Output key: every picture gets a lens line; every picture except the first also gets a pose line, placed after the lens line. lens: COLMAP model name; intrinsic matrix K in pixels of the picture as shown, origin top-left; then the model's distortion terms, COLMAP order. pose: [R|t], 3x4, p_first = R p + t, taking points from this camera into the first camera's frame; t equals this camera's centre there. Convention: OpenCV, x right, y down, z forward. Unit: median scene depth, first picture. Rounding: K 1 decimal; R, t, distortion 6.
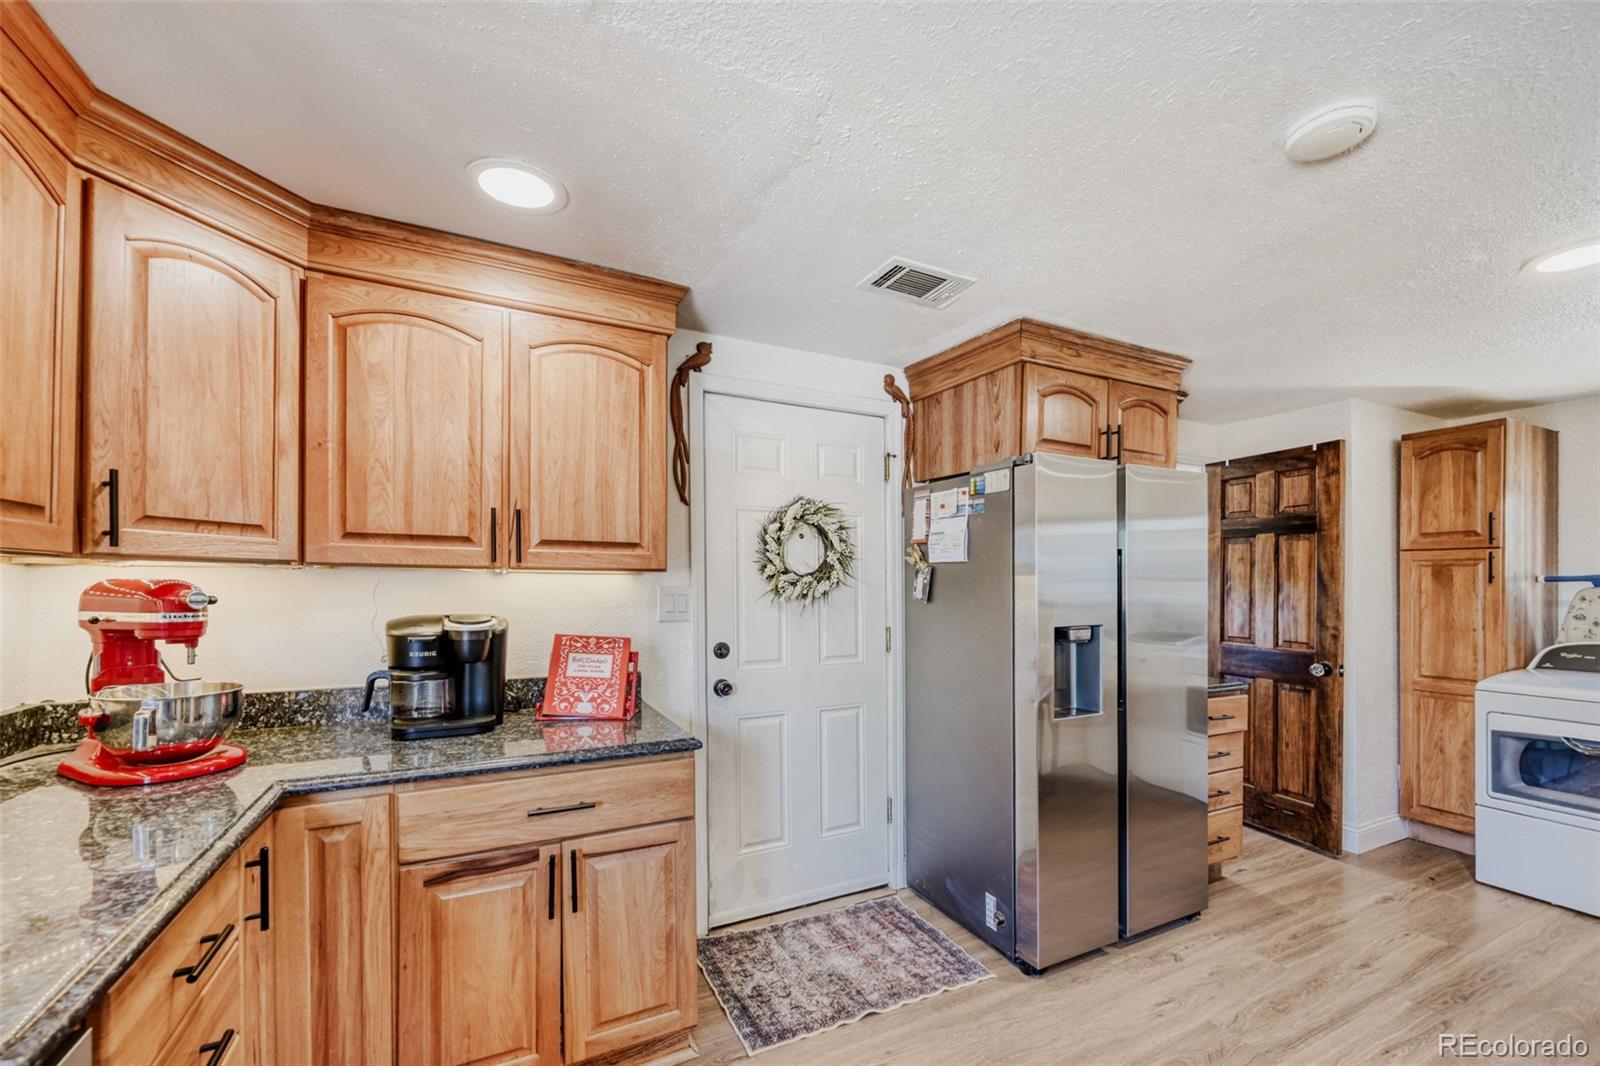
lens RADIAL K [[641.8, 0, 771.5], [0, 641.8, 591.0], [0, 0, 1]] dist [0.002826, 0.000266]
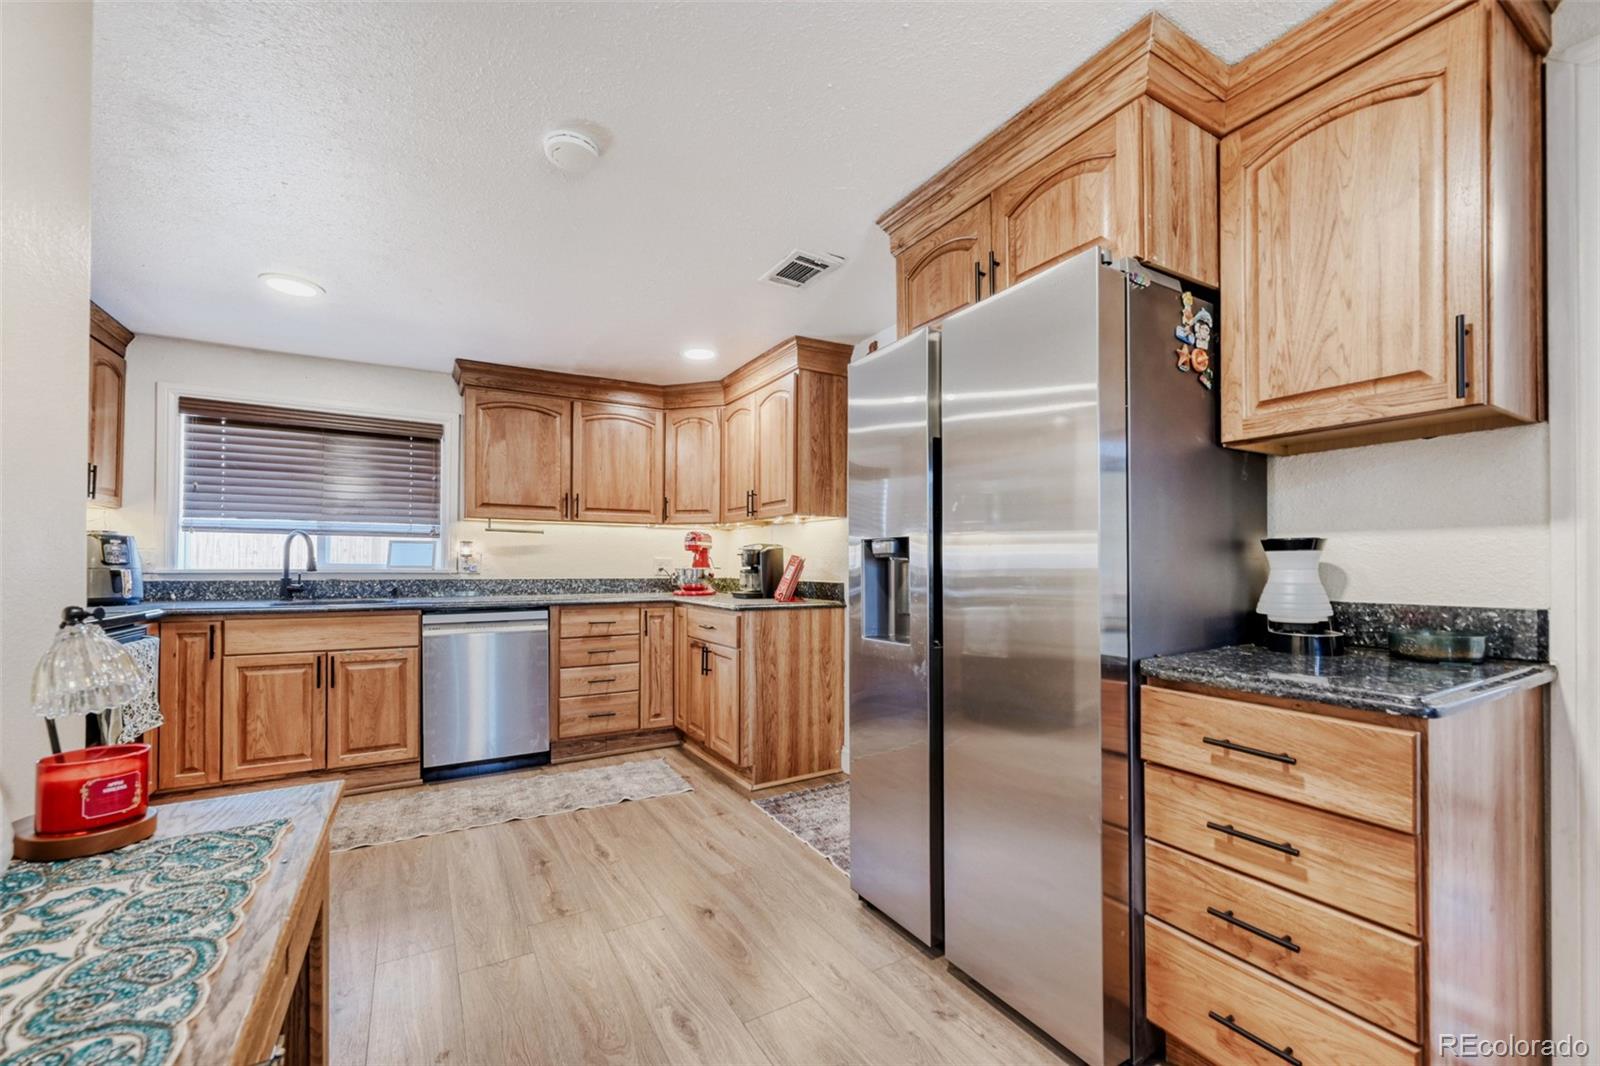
lens RADIAL K [[641.8, 0, 784.3], [0, 641.8, 568.7], [0, 0, 1]] dist [0.002826, 0.000266]
pose [[0.053867, 0.009786, -0.998500, 1.204428], [-0.007993, 0.999924, 0.009369, 0.073510], [0.998516, 0.007477, 0.053942, 0.732057]]
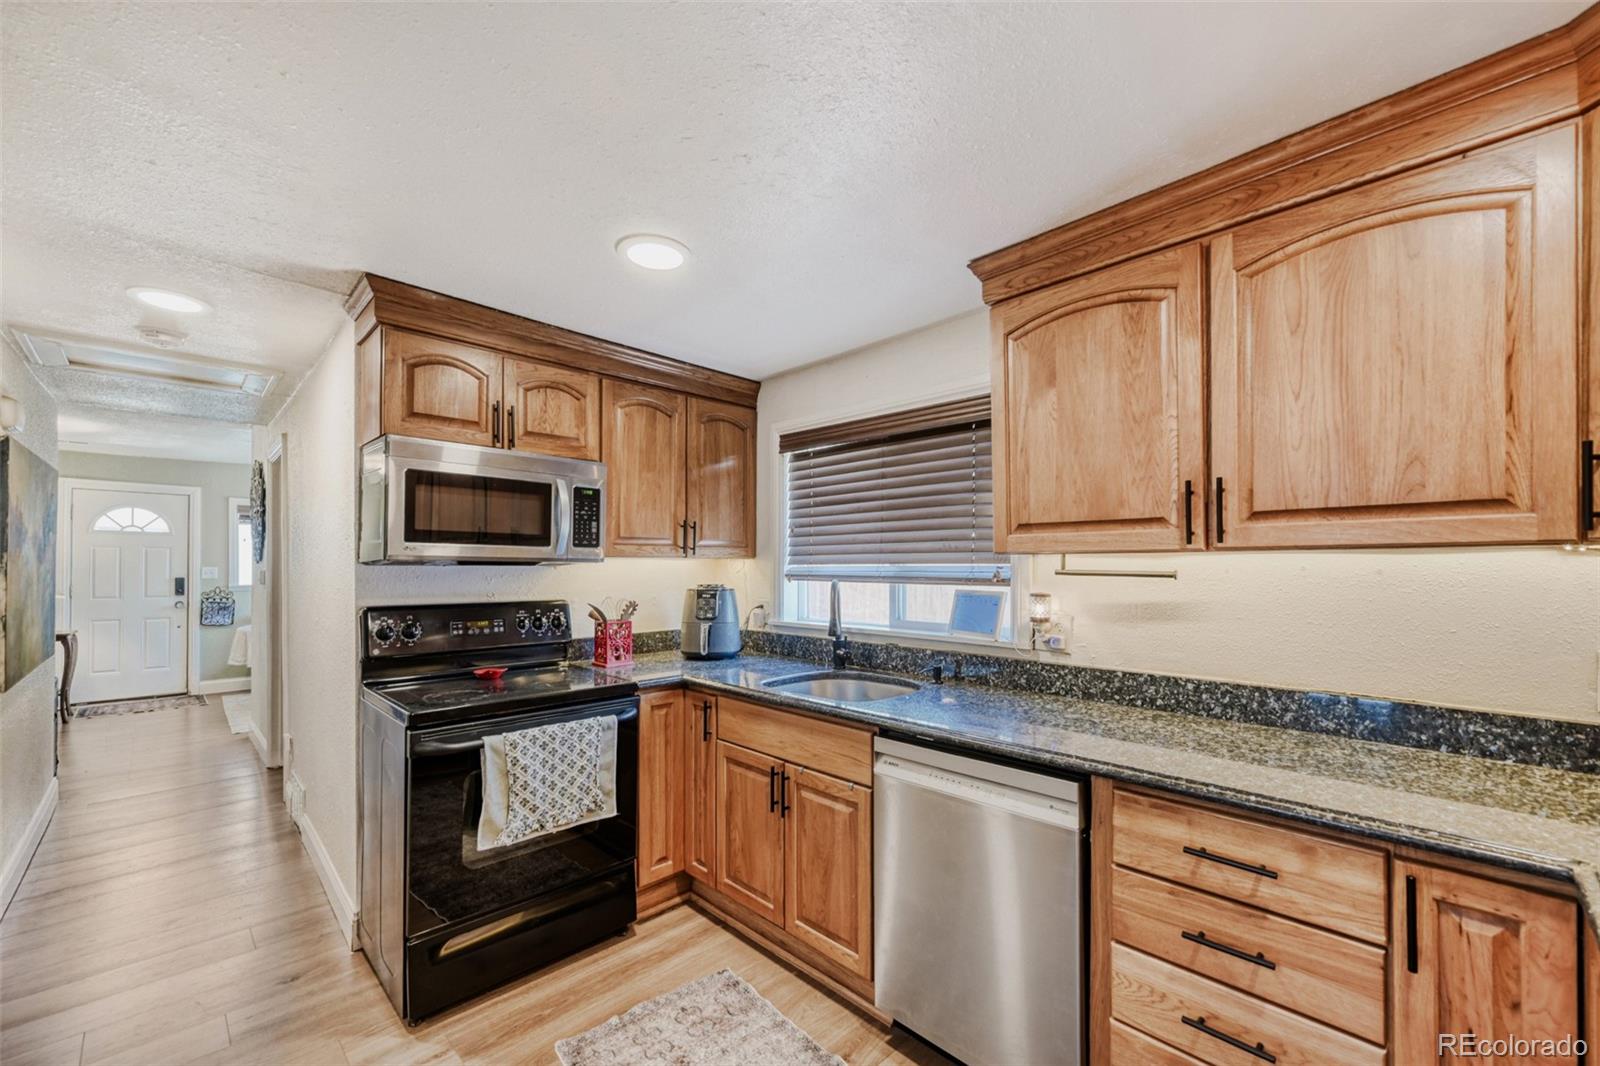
lens RADIAL K [[641.8, 0, 838.5], [0, 641.8, 565.3], [0, 0, 1]] dist [0.002826, 0.000266]
pose [[-0.938433, 0.002558, -0.345451, 0.133850], [0.001352, 0.999992, 0.003732, -0.014182], [0.345457, 0.003035, -0.938430, 0.748837]]
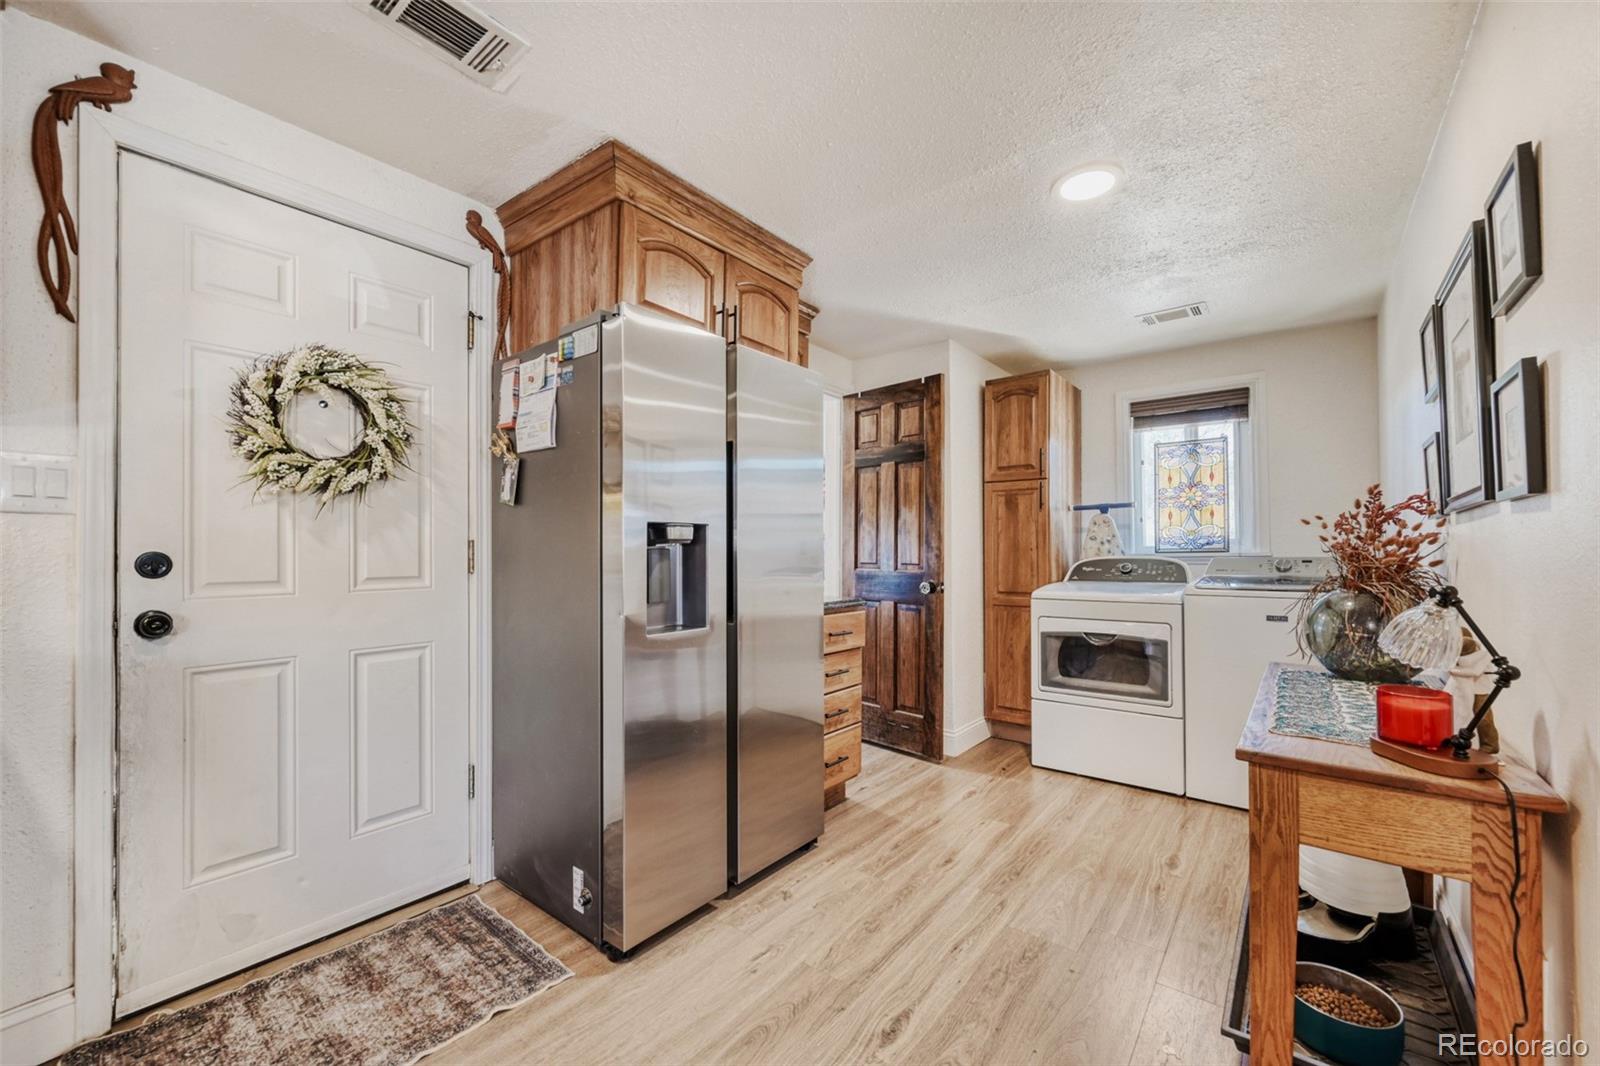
lens RADIAL K [[641.8, 0, 798.3], [0, 641.8, 553.8], [0, 0, 1]] dist [0.002826, 0.000266]
pose [[0.896082, 0.006717, 0.443839, 0.205555], [0.000284, 0.999877, -0.015705, 0.090234], [-0.443889, 0.014200, 0.895969, 0.153046]]
